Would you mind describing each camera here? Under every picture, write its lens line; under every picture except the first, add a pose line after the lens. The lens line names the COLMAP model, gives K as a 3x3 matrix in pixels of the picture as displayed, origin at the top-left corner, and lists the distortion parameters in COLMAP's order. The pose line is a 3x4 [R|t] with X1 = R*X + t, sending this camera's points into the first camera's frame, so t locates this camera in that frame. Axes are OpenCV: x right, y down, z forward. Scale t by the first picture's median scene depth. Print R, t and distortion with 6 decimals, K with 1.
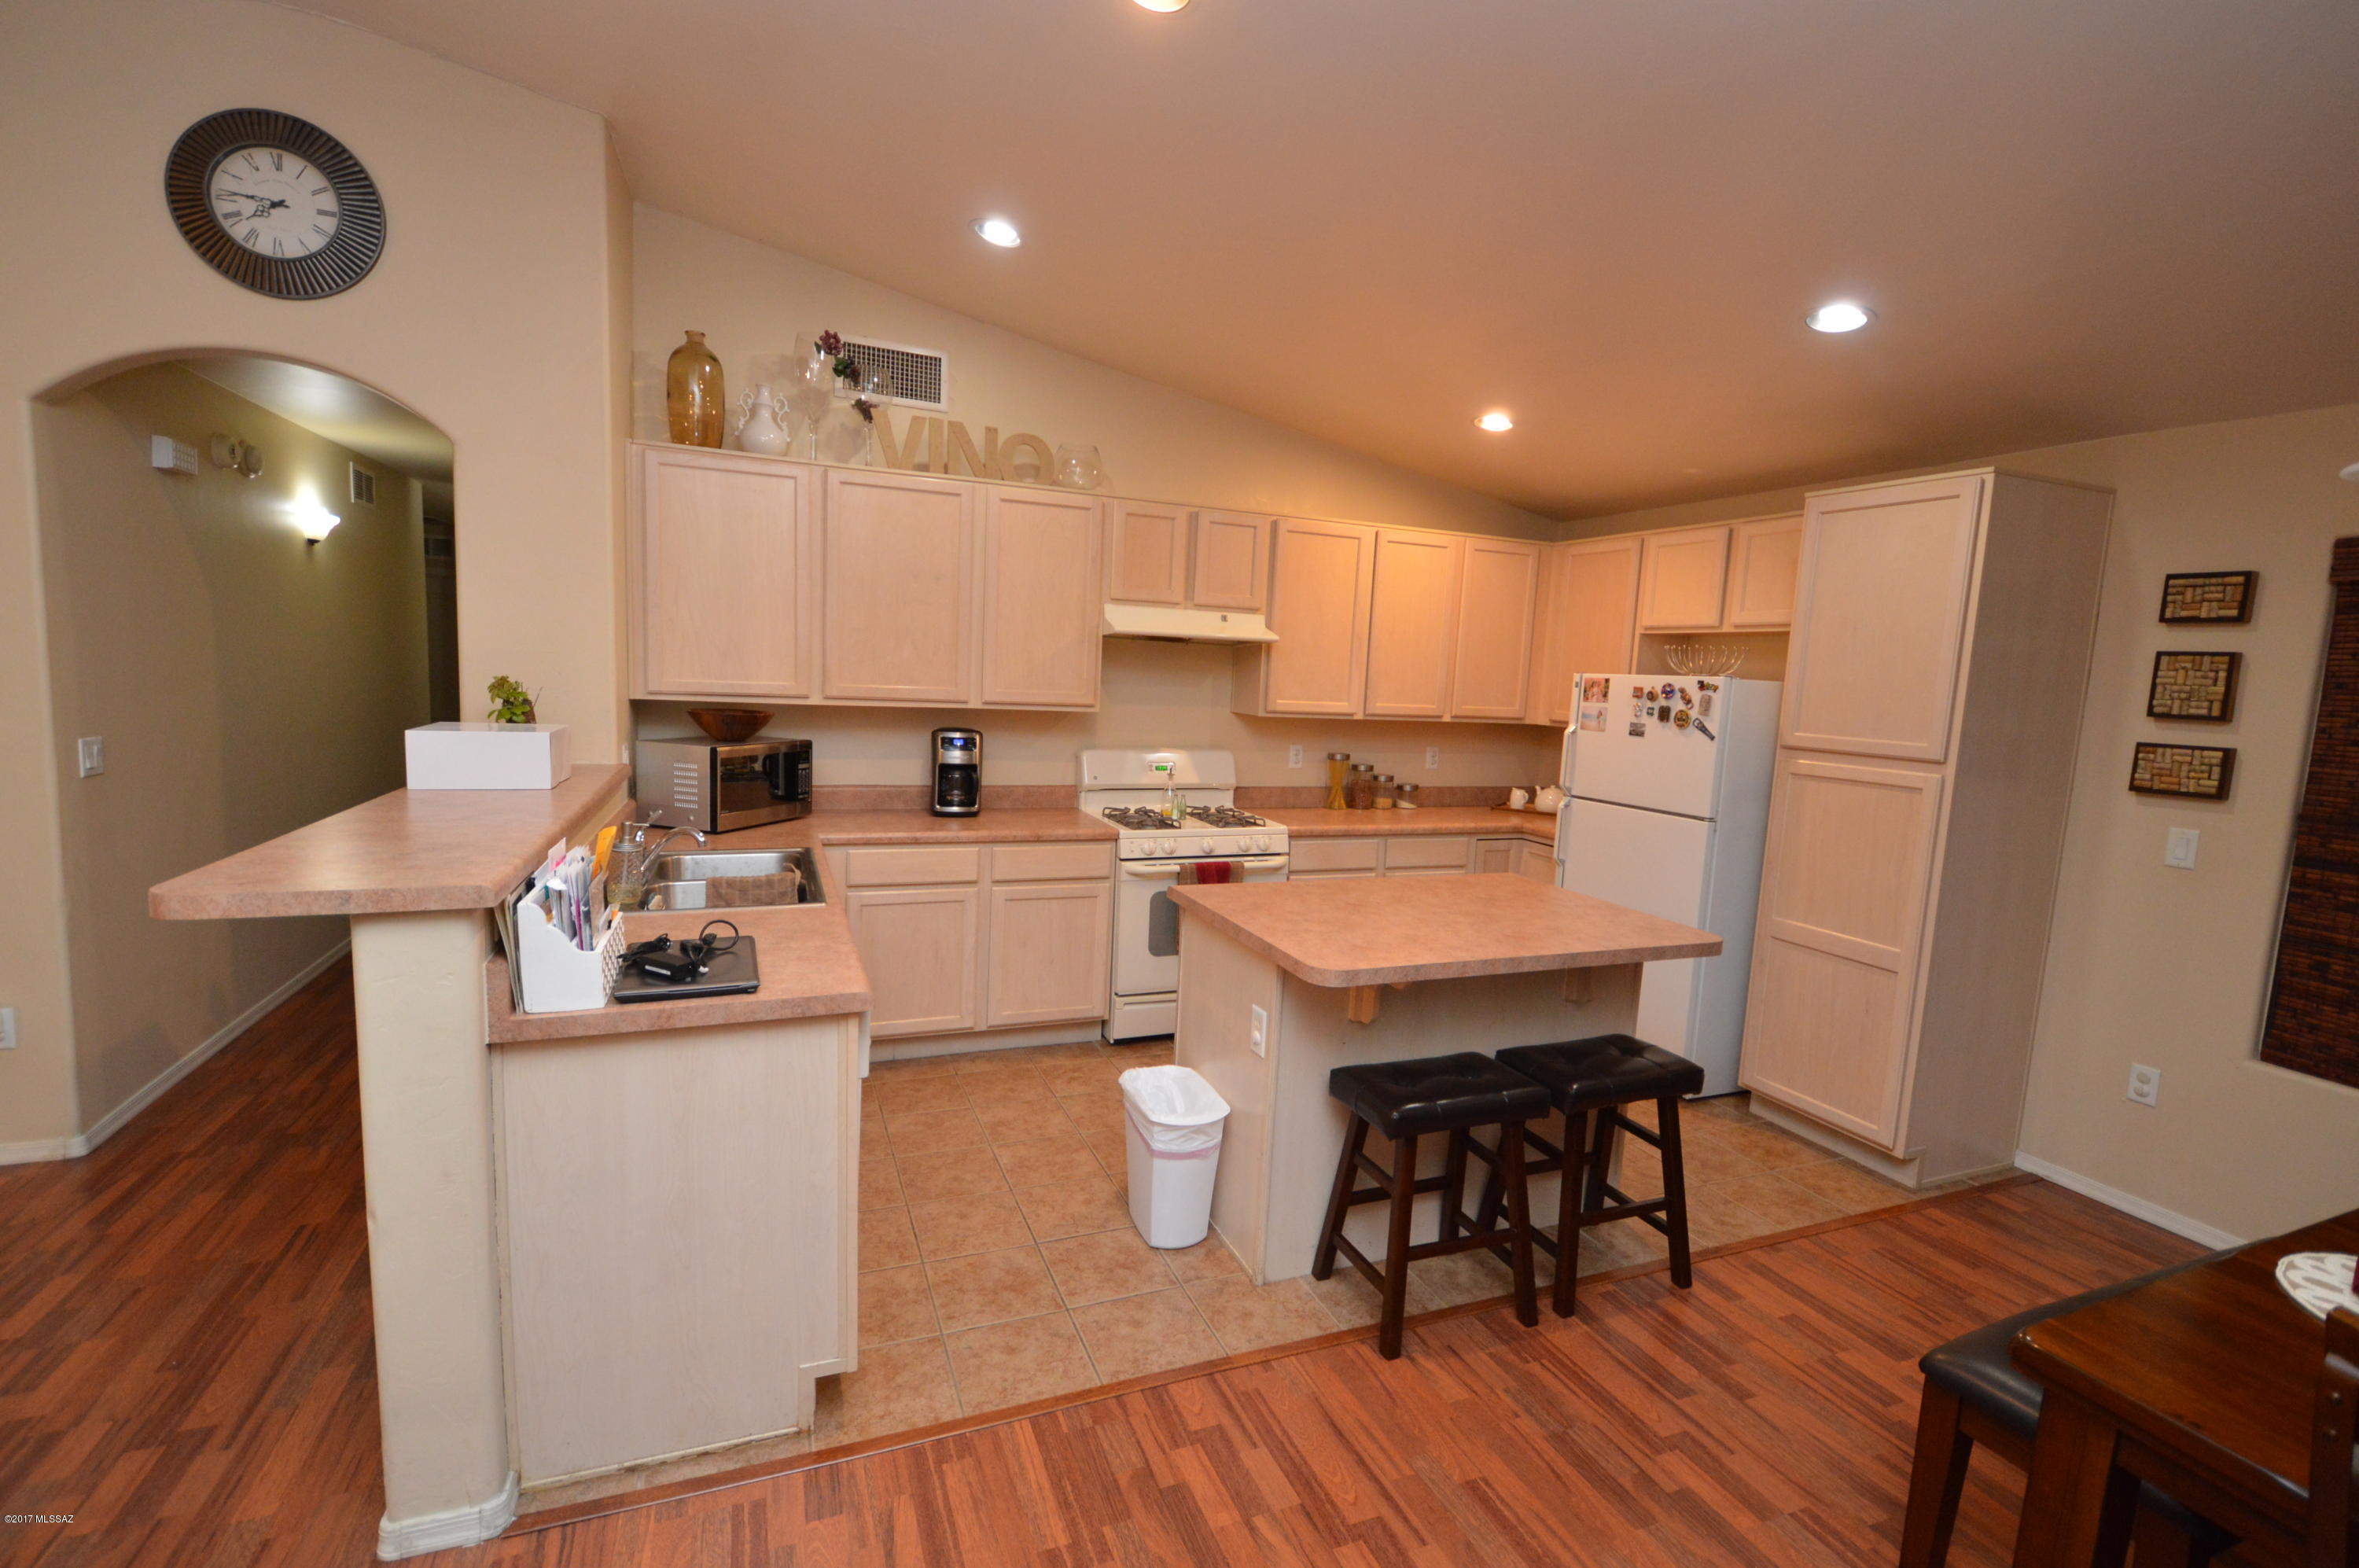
lens RADIAL K [[1039.9, 0, 1179.5], [0, 1039.9, 784.0], [0, 0, 1]] dist [0.003617, -0.000266]
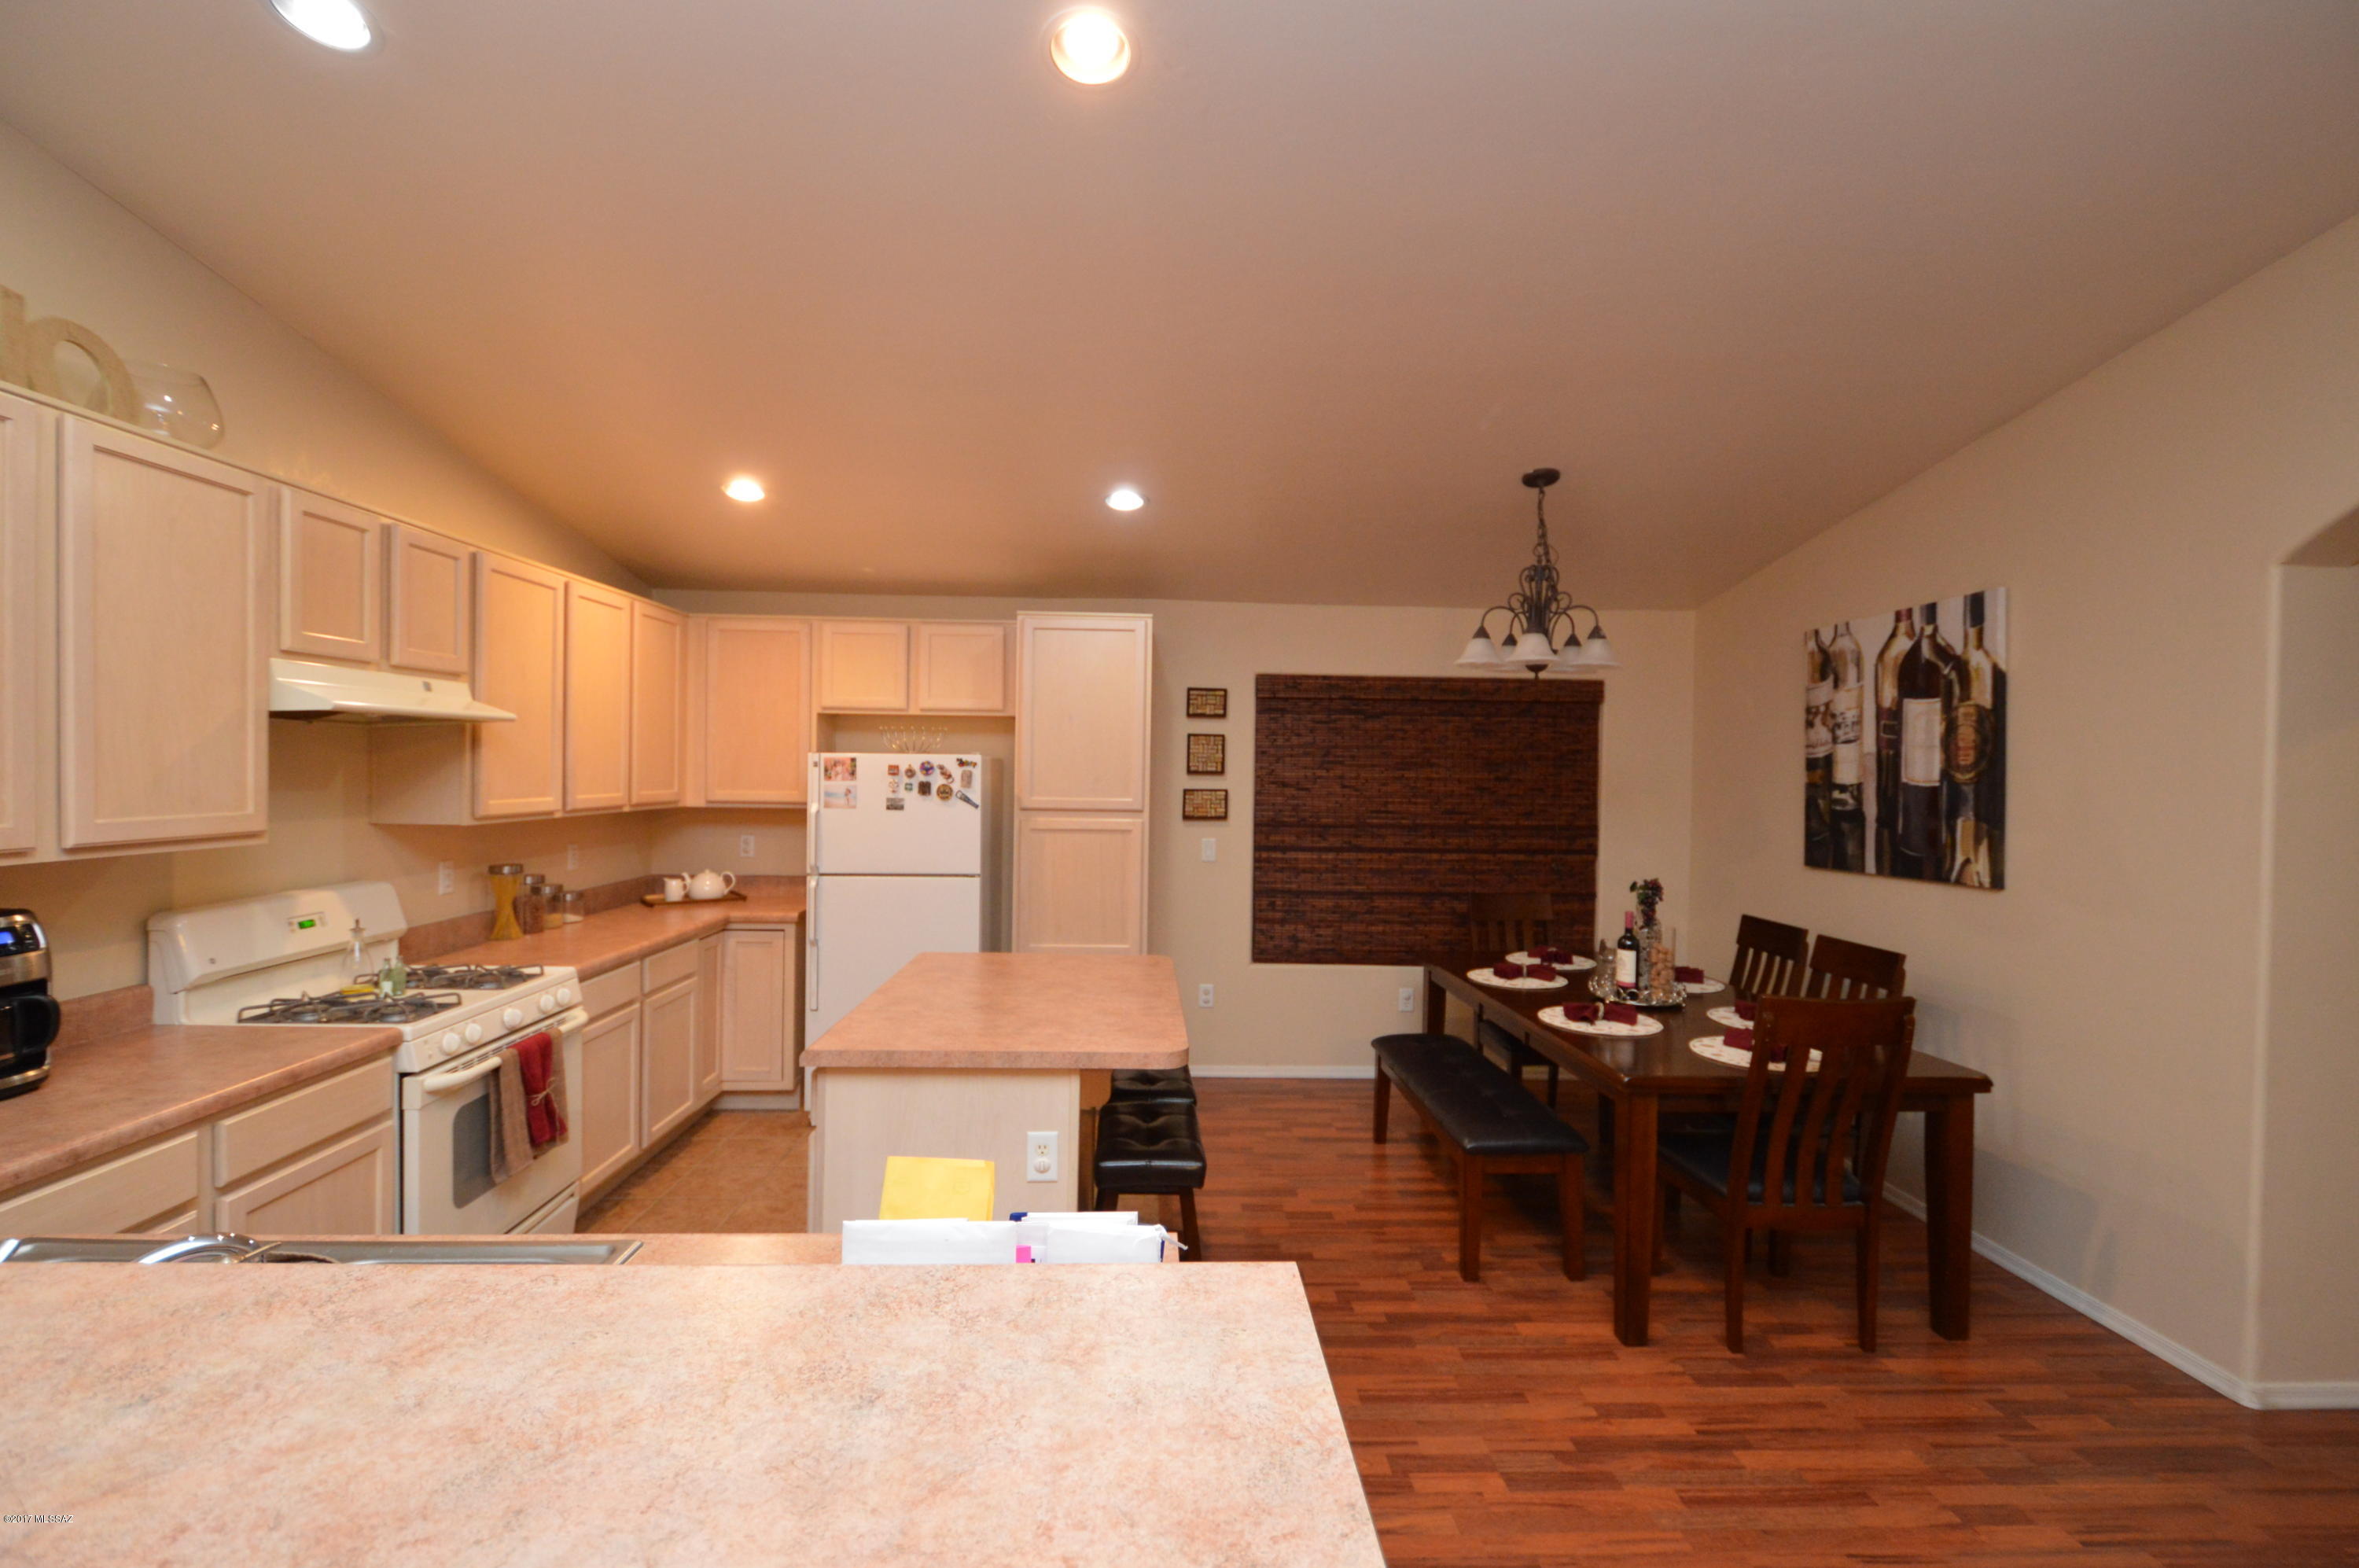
lens RADIAL K [[1039.9, 0, 1179.5], [0, 1039.9, 784.0], [0, 0, 1]] dist [0.003617, -0.000266]
pose [[0.342511, -0.057837, 0.937732, -0.485837], [0.104702, 0.994236, 0.023079, -0.068649], [-0.933662, 0.090277, 0.346592, 0.353276]]
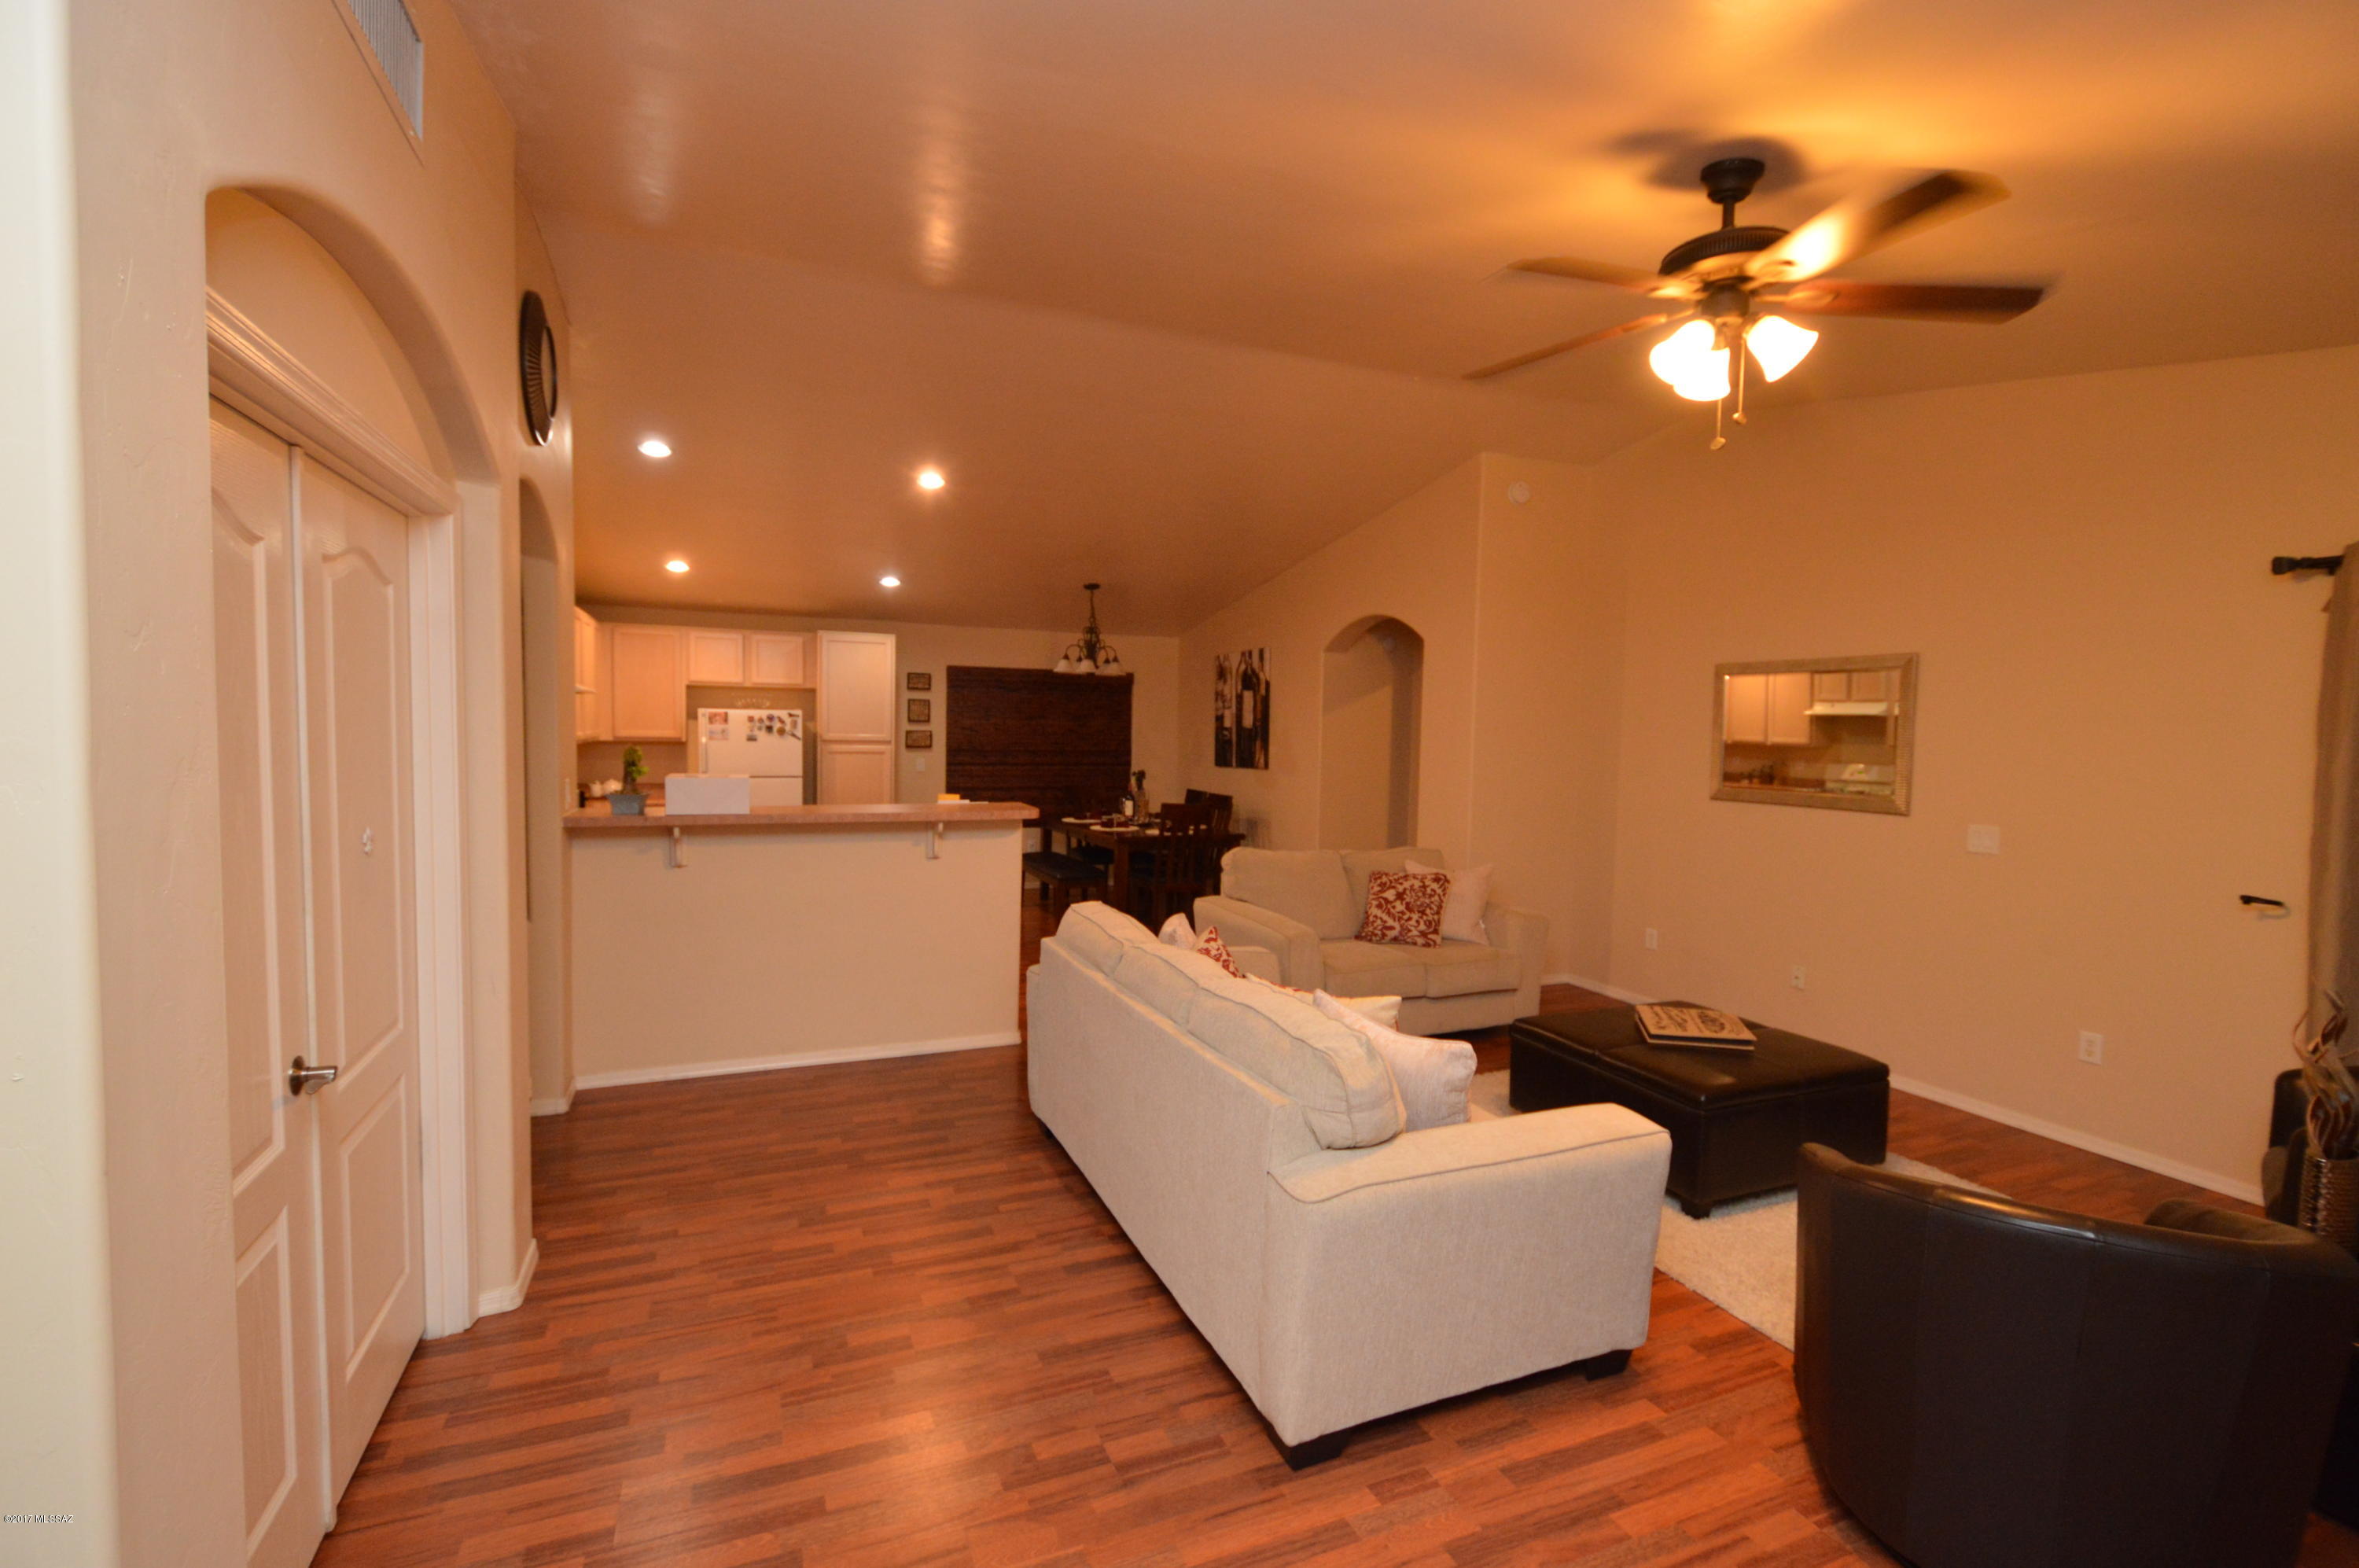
lens RADIAL K [[1039.9, 0, 1179.5], [0, 1039.9, 784.0], [0, 0, 1]] dist [0.003617, -0.000266]
pose [[-0.013774, -0.103977, 0.994484, -1.558927], [0.090669, 0.990351, 0.104801, -0.100878], [-0.995786, 0.091613, -0.004213, 0.222058]]
